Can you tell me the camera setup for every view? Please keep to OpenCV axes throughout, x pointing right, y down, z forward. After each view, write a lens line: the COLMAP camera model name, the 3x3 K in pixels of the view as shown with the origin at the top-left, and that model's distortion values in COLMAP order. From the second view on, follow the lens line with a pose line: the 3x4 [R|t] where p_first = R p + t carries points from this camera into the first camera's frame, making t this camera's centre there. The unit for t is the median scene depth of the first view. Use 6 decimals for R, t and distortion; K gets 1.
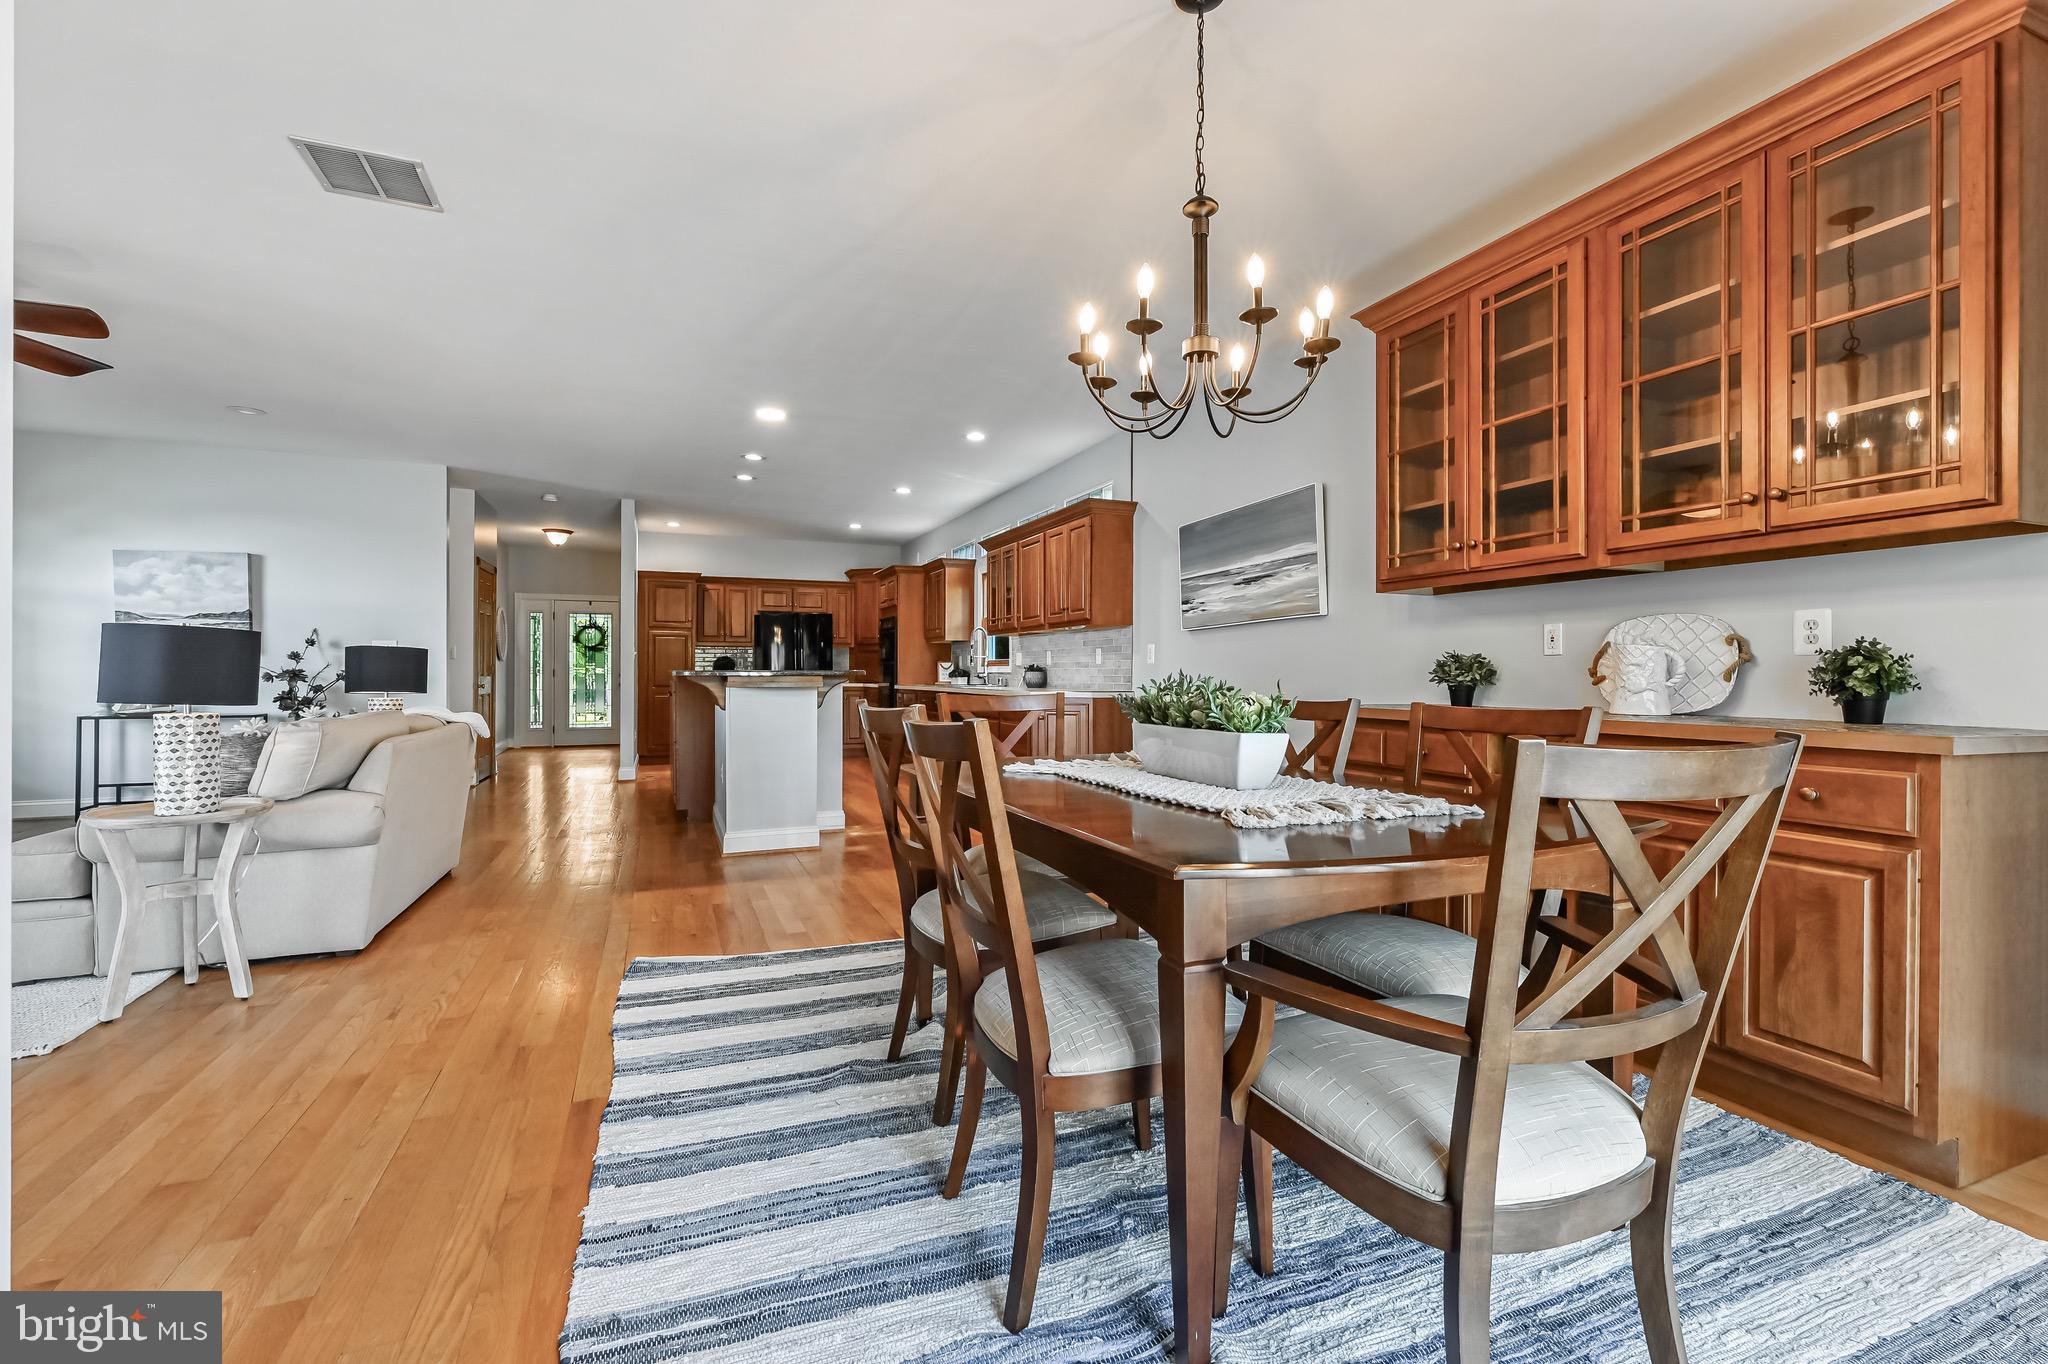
lens RADIAL K [[890.0, 0, 1032.8], [0, 890.0, 673.1], [0, 0, 1]] dist [0.006555, -0.000351]
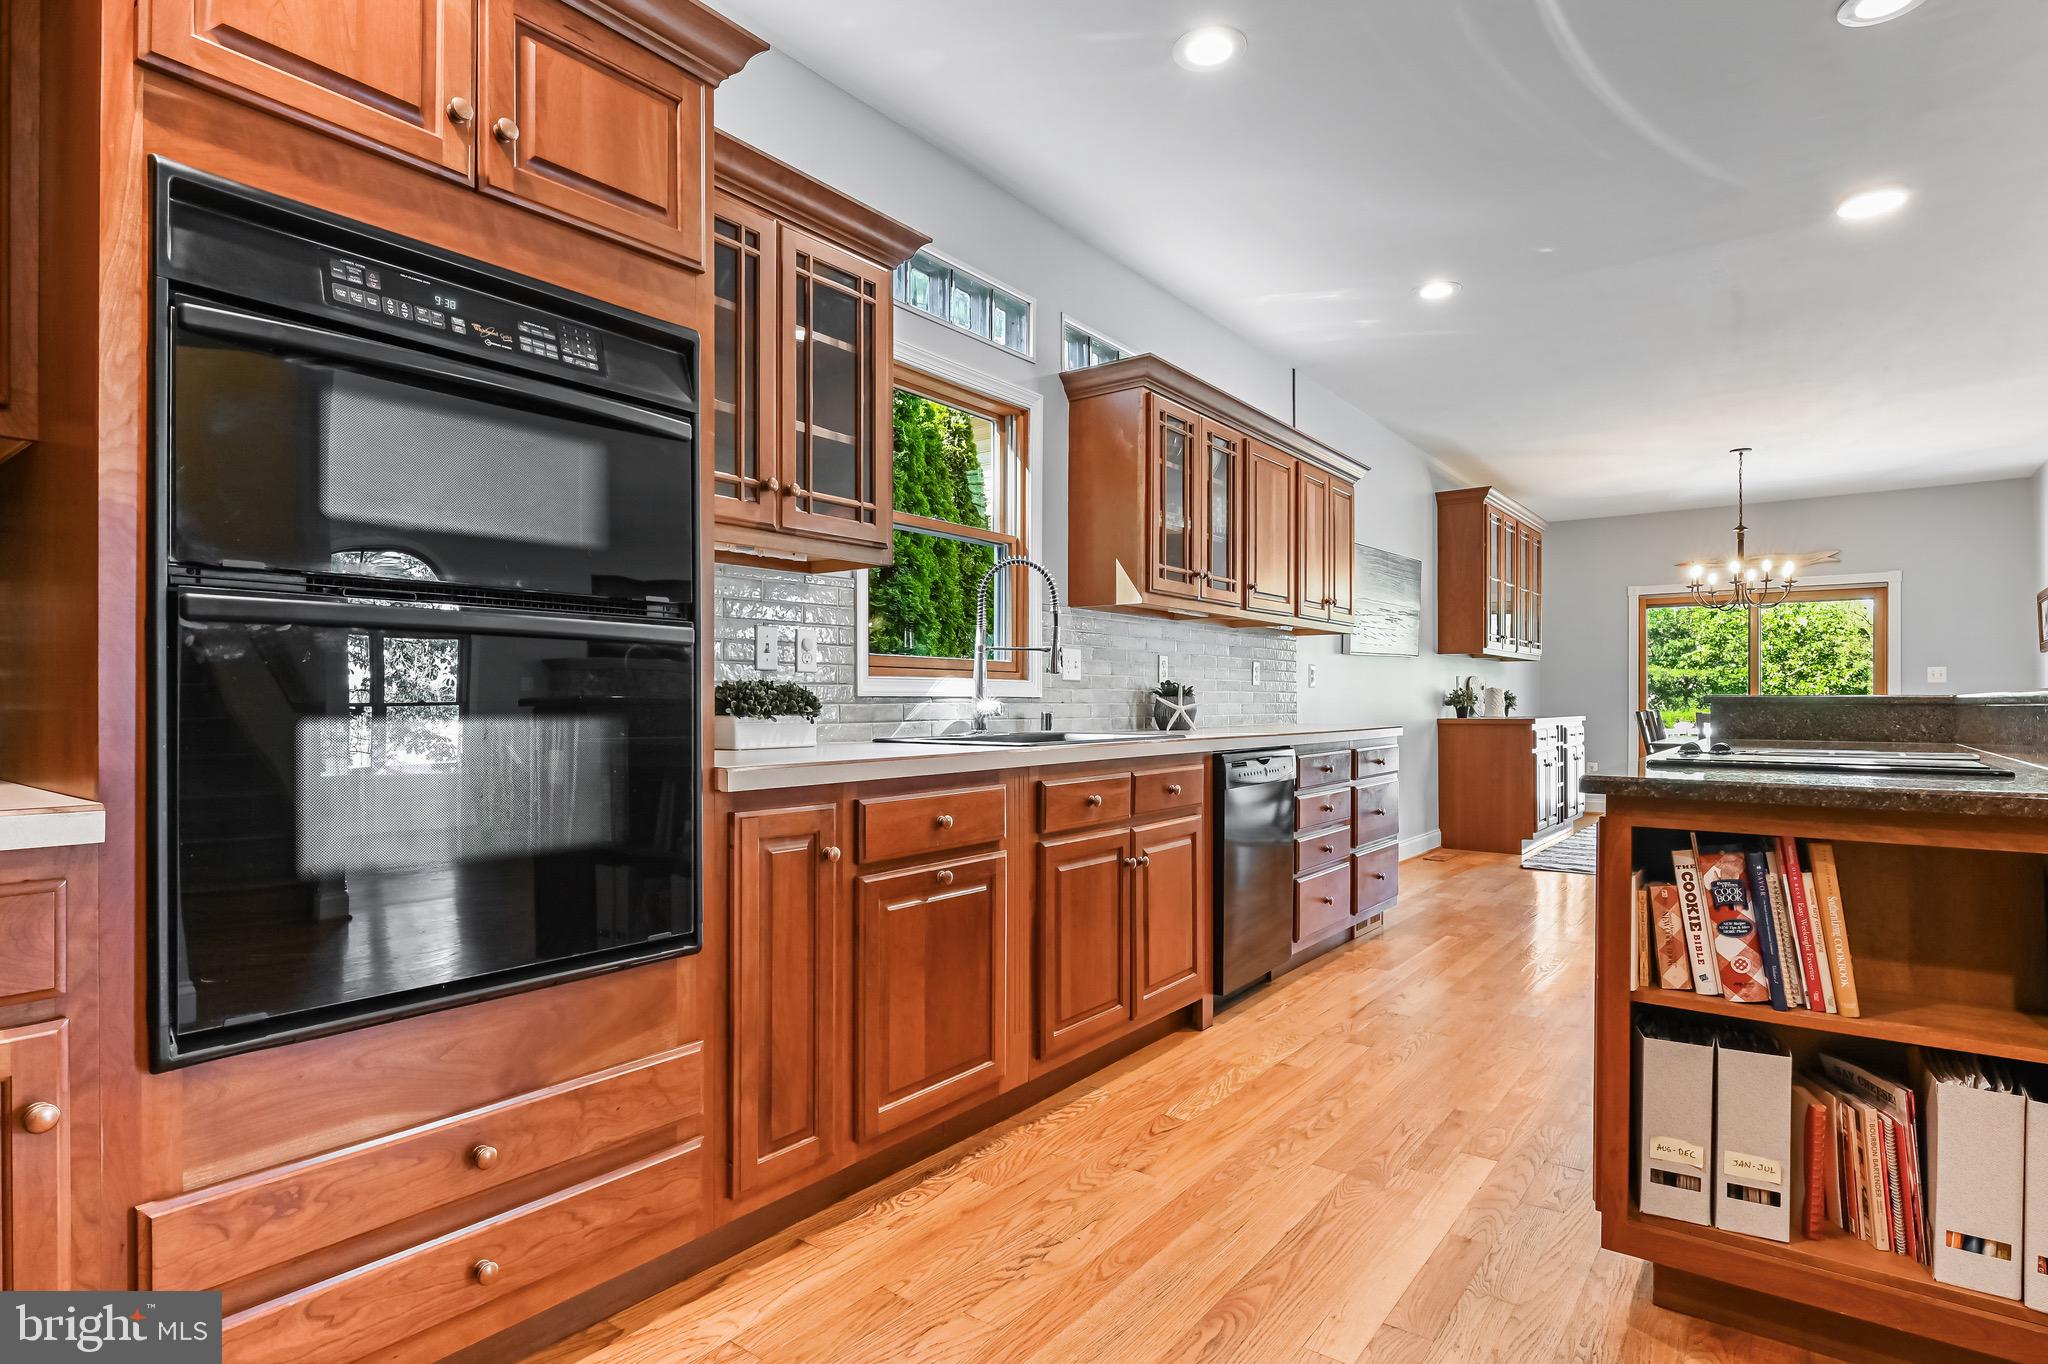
lens RADIAL K [[1068.8, 0, 1031.4], [0, 1068.8, 705.1], [0, 0, 1]] dist [-0.000731, -0.000568]
pose [[-0.511910, -0.004287, 0.859028, -0.518177], [-0.001763, 0.999991, 0.003940, 0.001208], [-0.859037, 0.000502, -0.511913, 1.557756]]
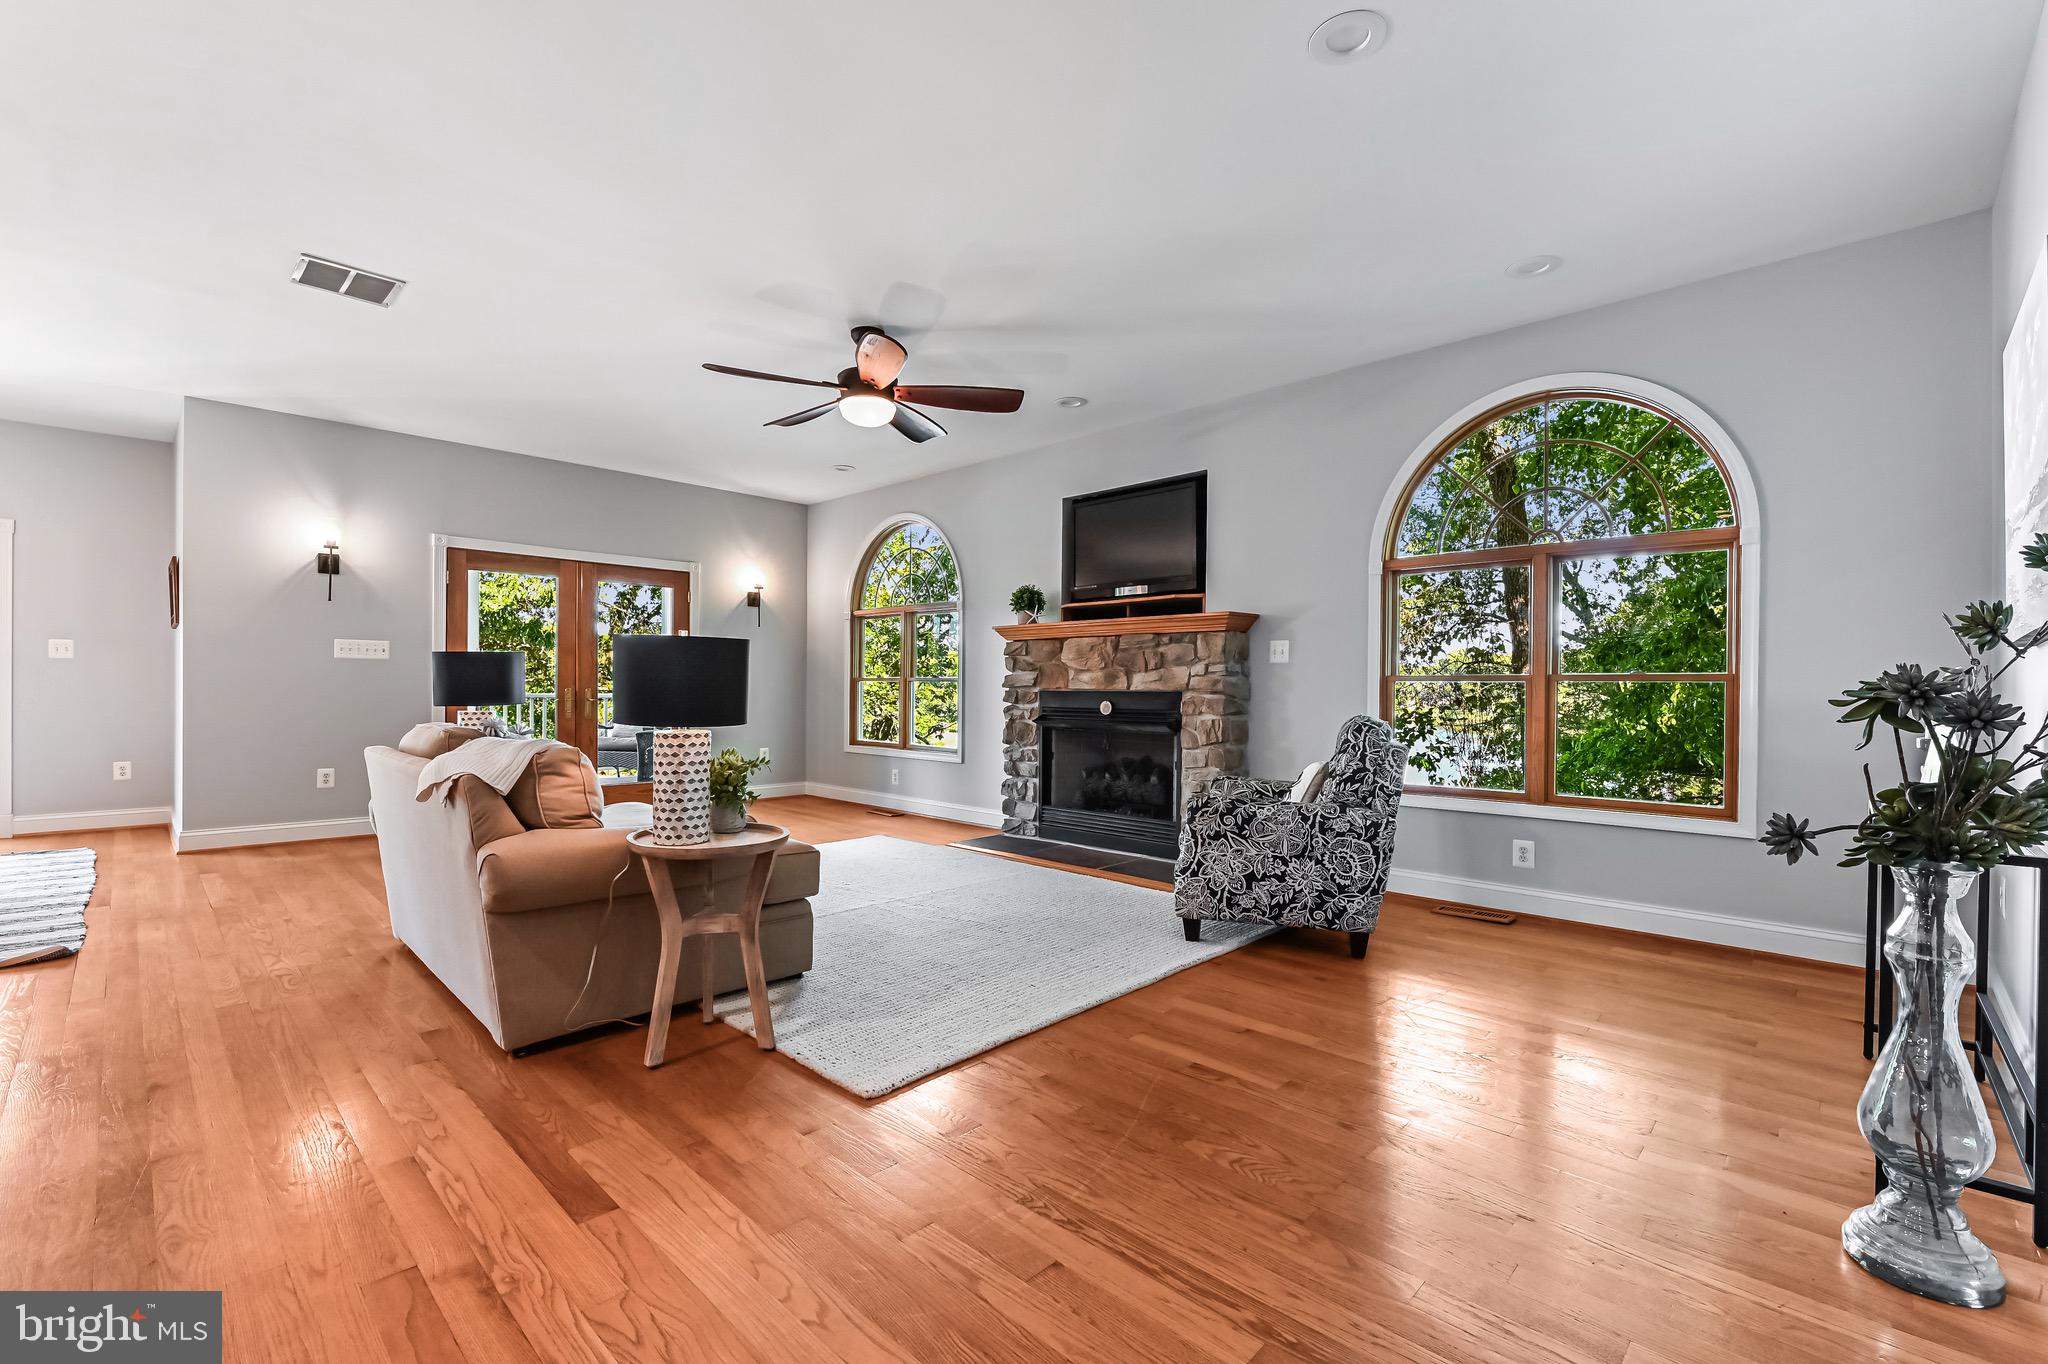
lens RADIAL K [[879.1, 0, 1020.5], [0, 879.1, 686.2], [0, 0, 1]] dist [-0.000572, -0.001802]
pose [[-0.920437, -0.009789, -0.390767, -0.528475], [-0.008939, 0.999952, -0.003994, 0.001343], [0.390788, -0.000183, -0.920481, 1.170070]]
